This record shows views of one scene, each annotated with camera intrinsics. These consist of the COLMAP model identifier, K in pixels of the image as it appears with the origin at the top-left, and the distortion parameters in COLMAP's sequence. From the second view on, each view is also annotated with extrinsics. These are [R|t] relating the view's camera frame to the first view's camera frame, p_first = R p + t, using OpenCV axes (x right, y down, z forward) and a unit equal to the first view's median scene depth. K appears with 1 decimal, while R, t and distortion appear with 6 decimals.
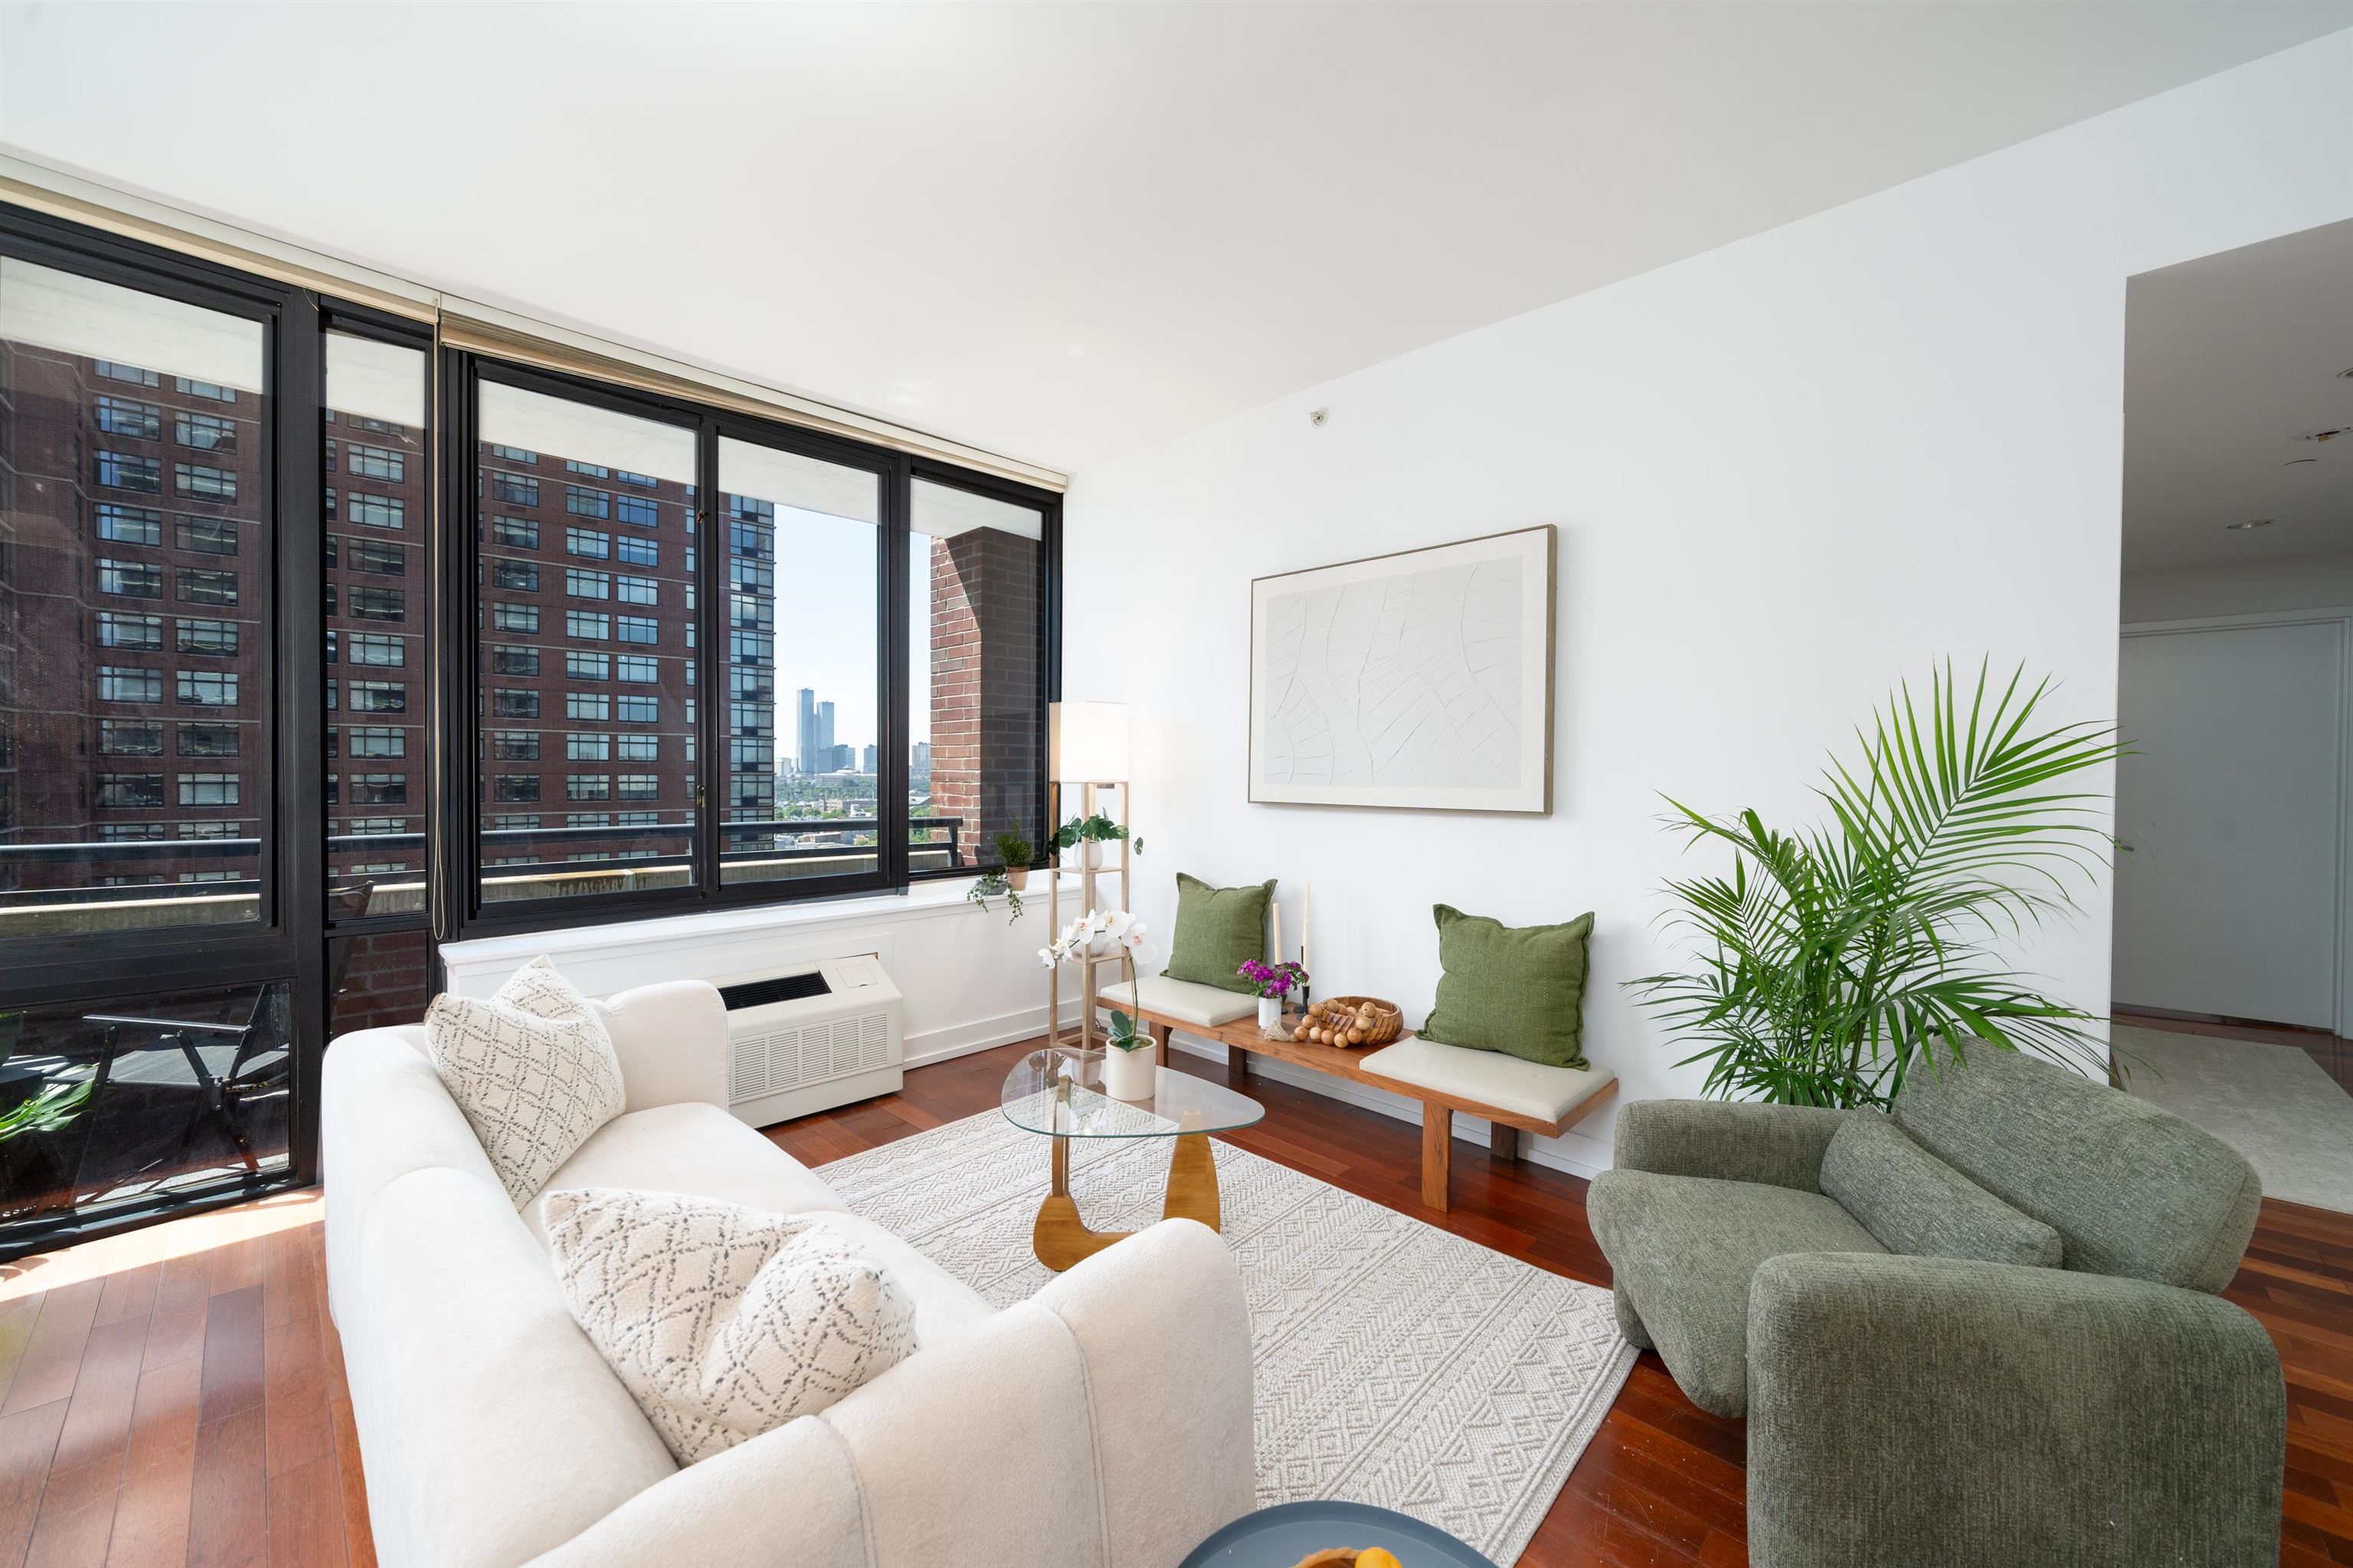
lens RADIAL K [[887.2, 0, 1176.5], [0, 887.2, 784.0], [0, 0, 1]] dist [-0.002517, -0.000378]
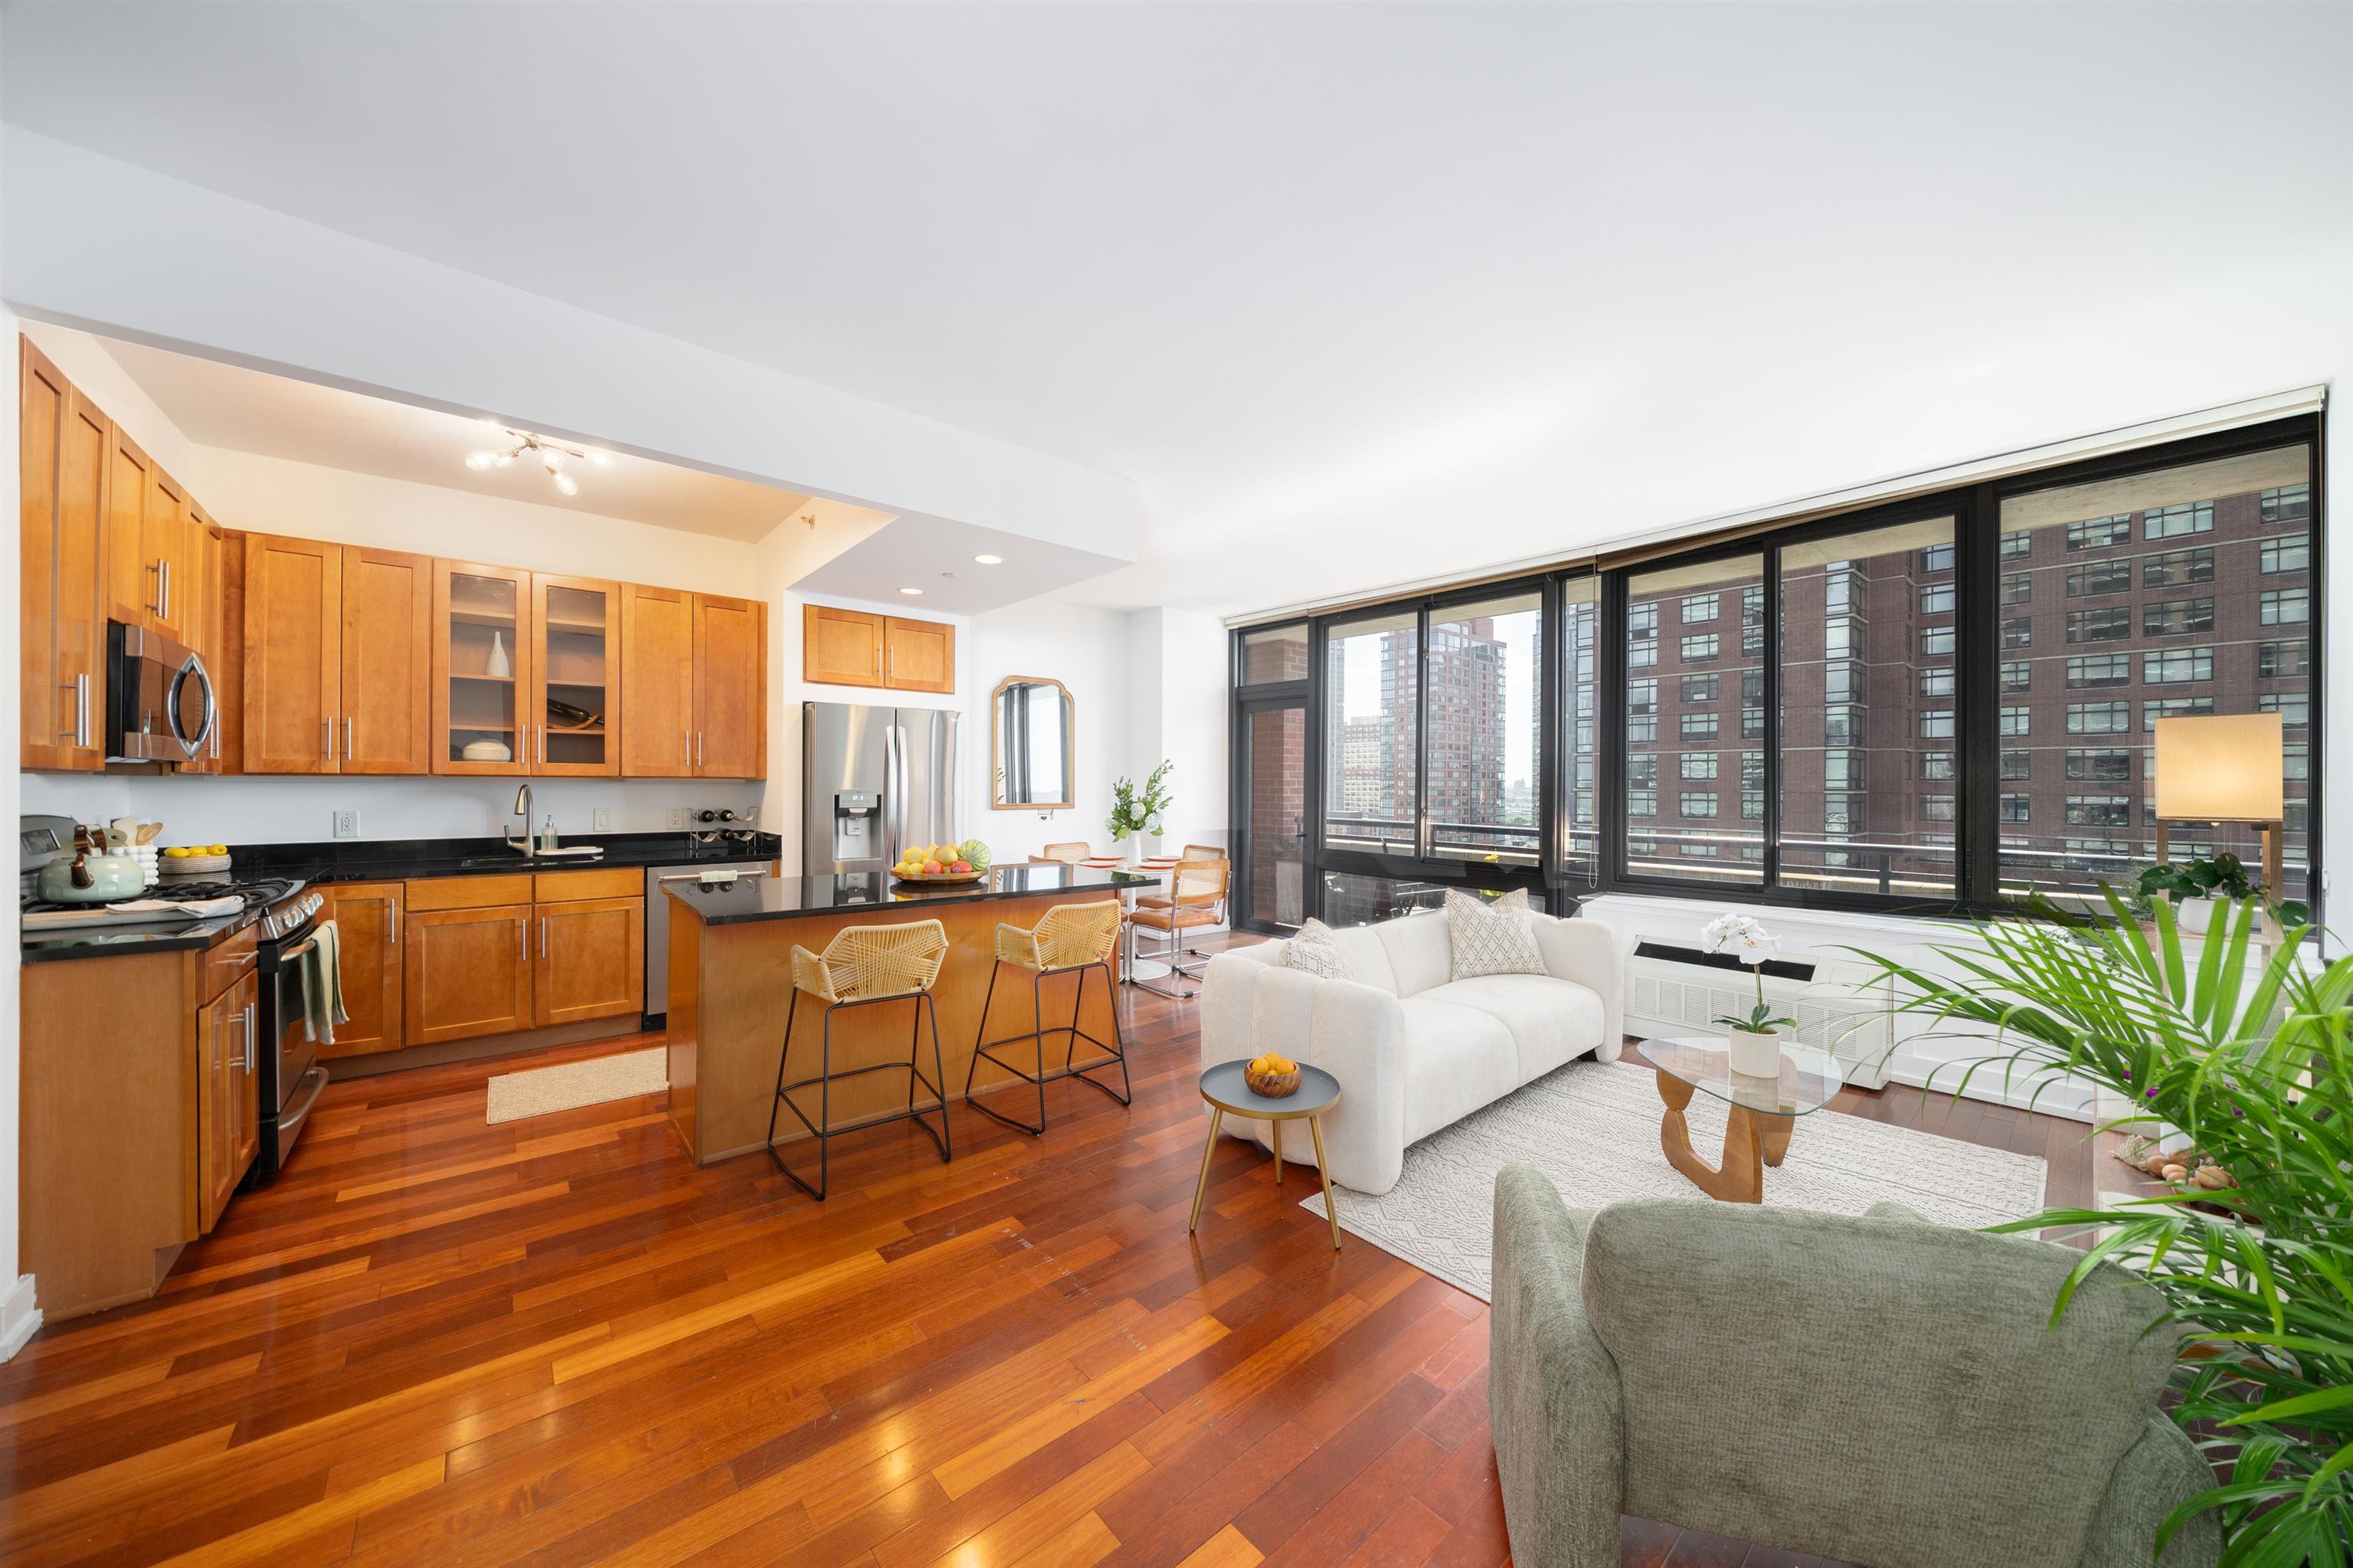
lens RADIAL K [[799.0, 0, 1163.7], [0, 799.0, 784.7], [0, 0, 1]] dist [-0.006695, 0.000067]
pose [[-0.104549, -0.006744, -0.994497, 0.469277], [-0.017504, 0.999835, -0.004940, -0.010210], [0.994366, 0.016891, -0.104650, 0.128407]]
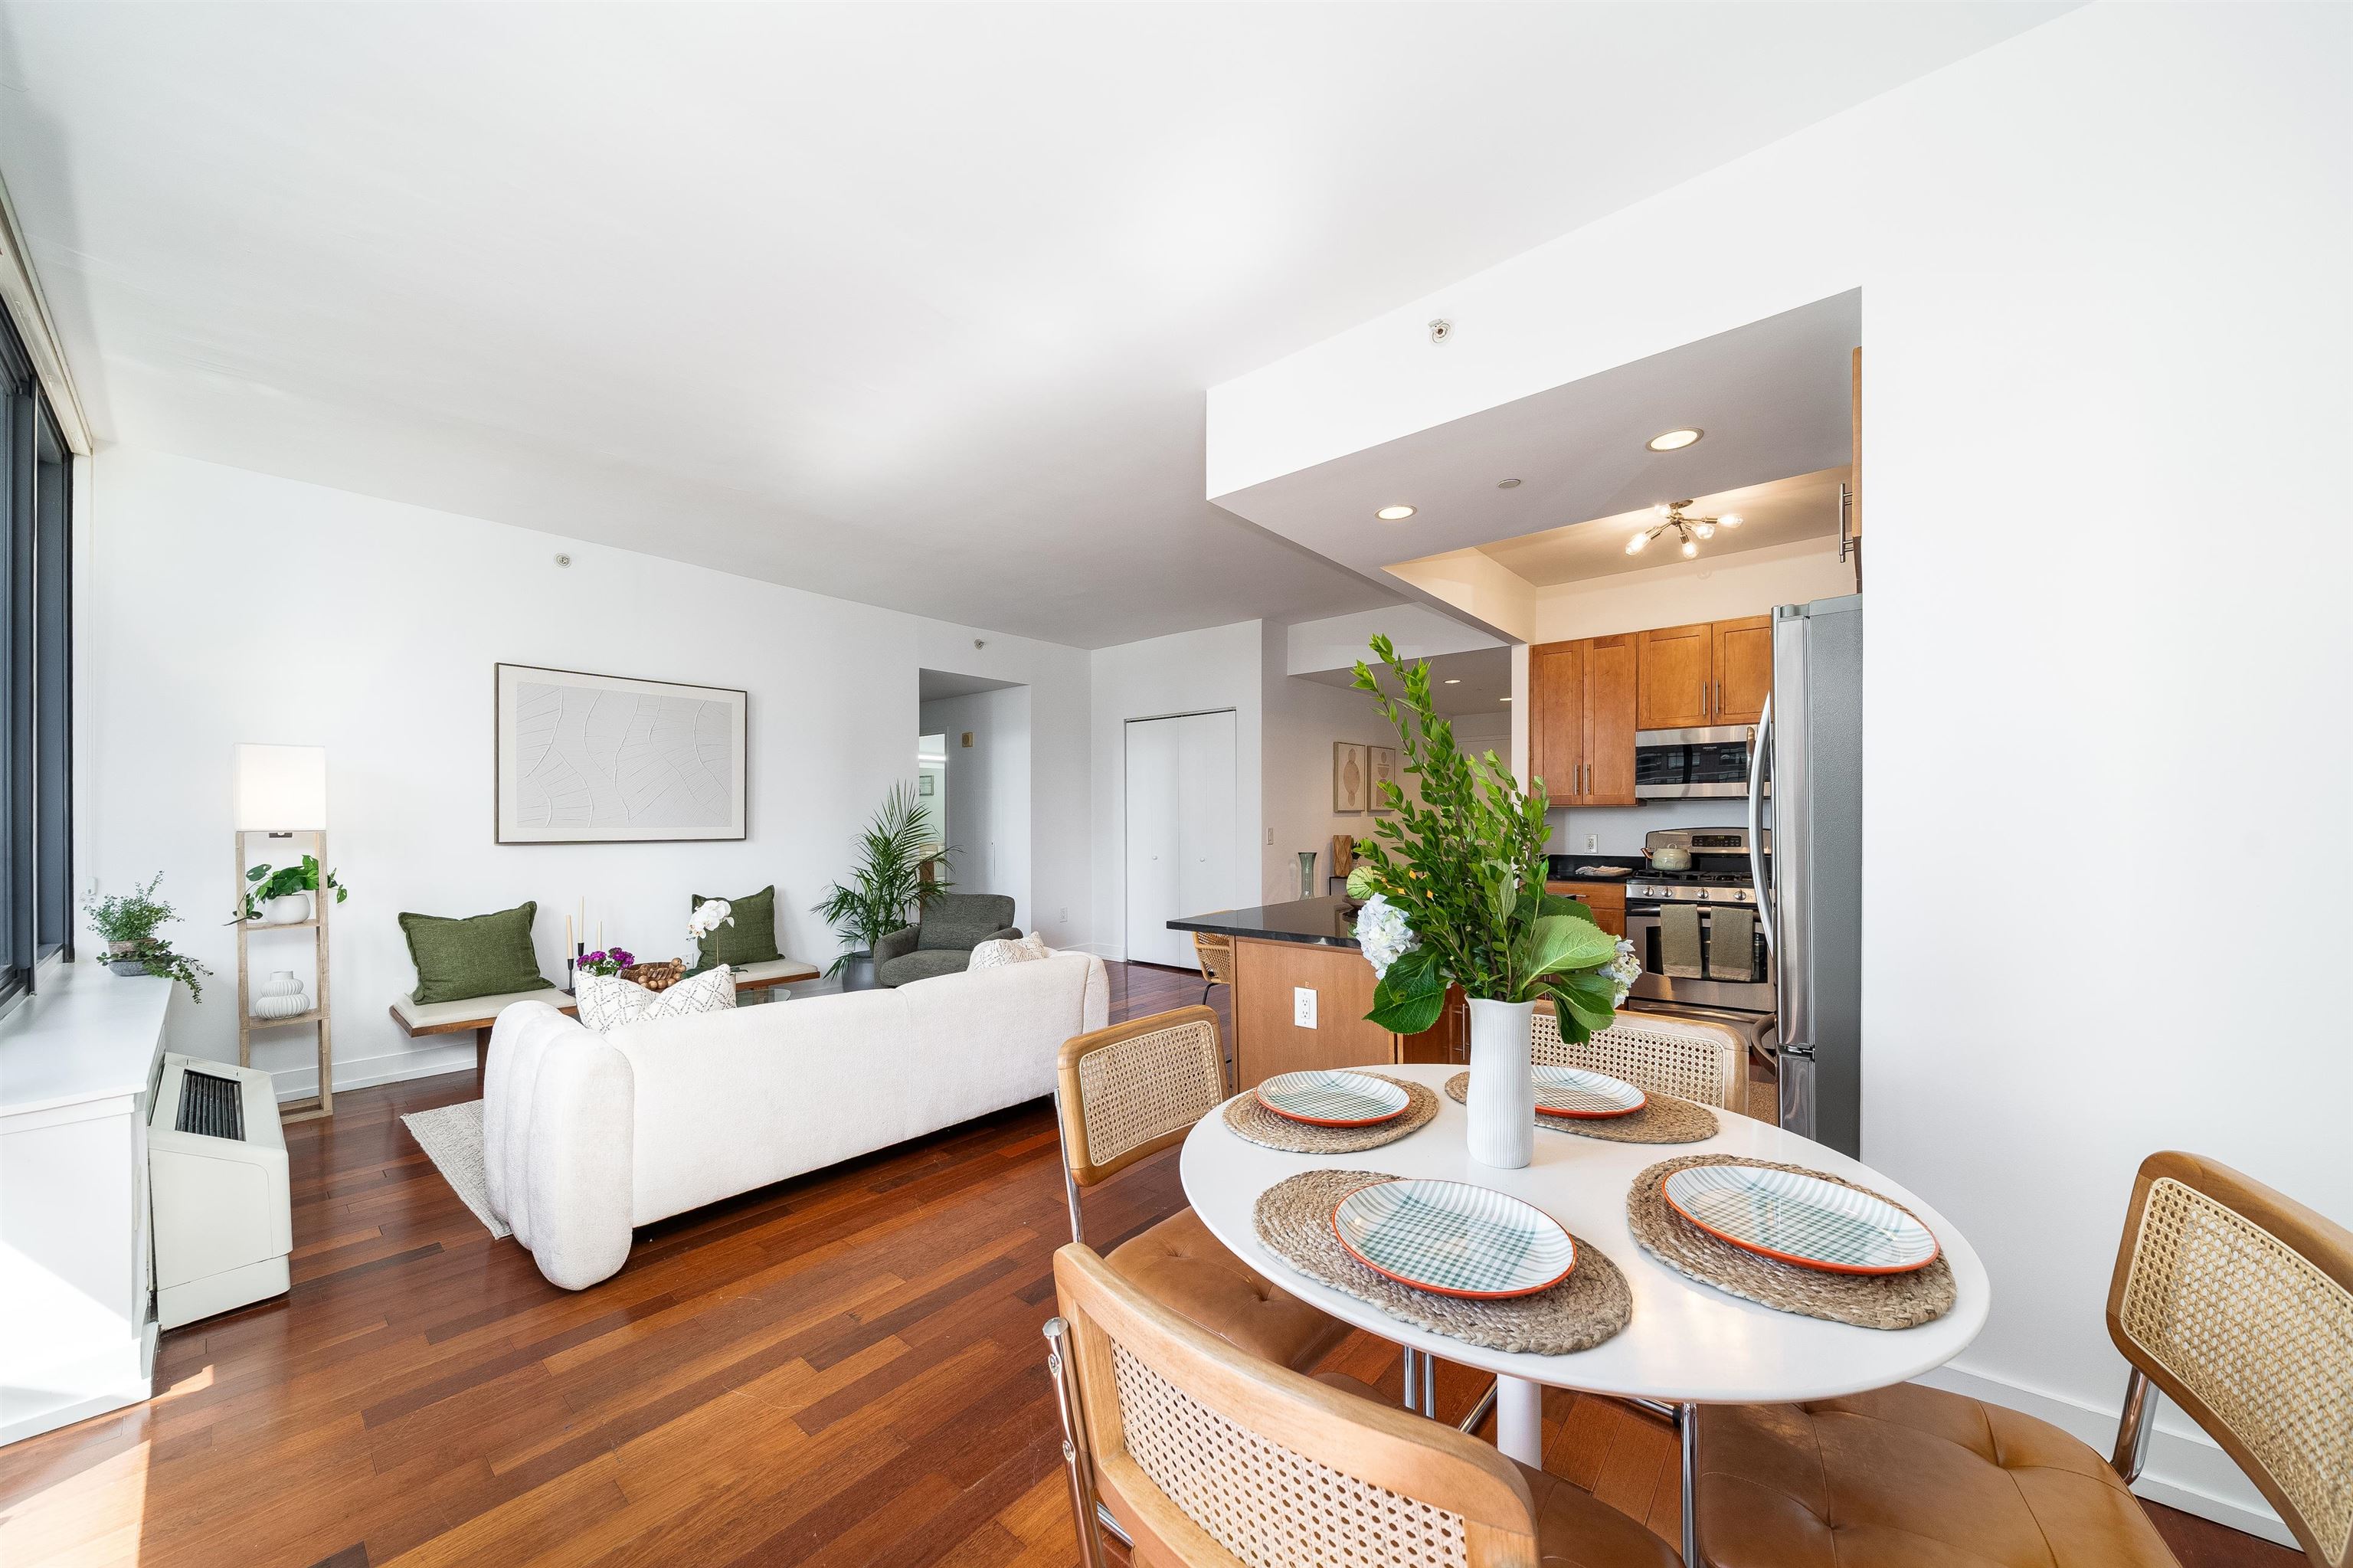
lens RADIAL K [[818.4, 0, 1174.9], [0, 818.4, 816.8], [0, 0, 1]] dist [0.000489, 0.000026]
pose [[-0.065318, -0.006254, 0.997845, -0.715153], [0.011583, 0.999908, 0.007025, -0.008382], [-0.997797, 0.012017, -0.065239, 0.086578]]
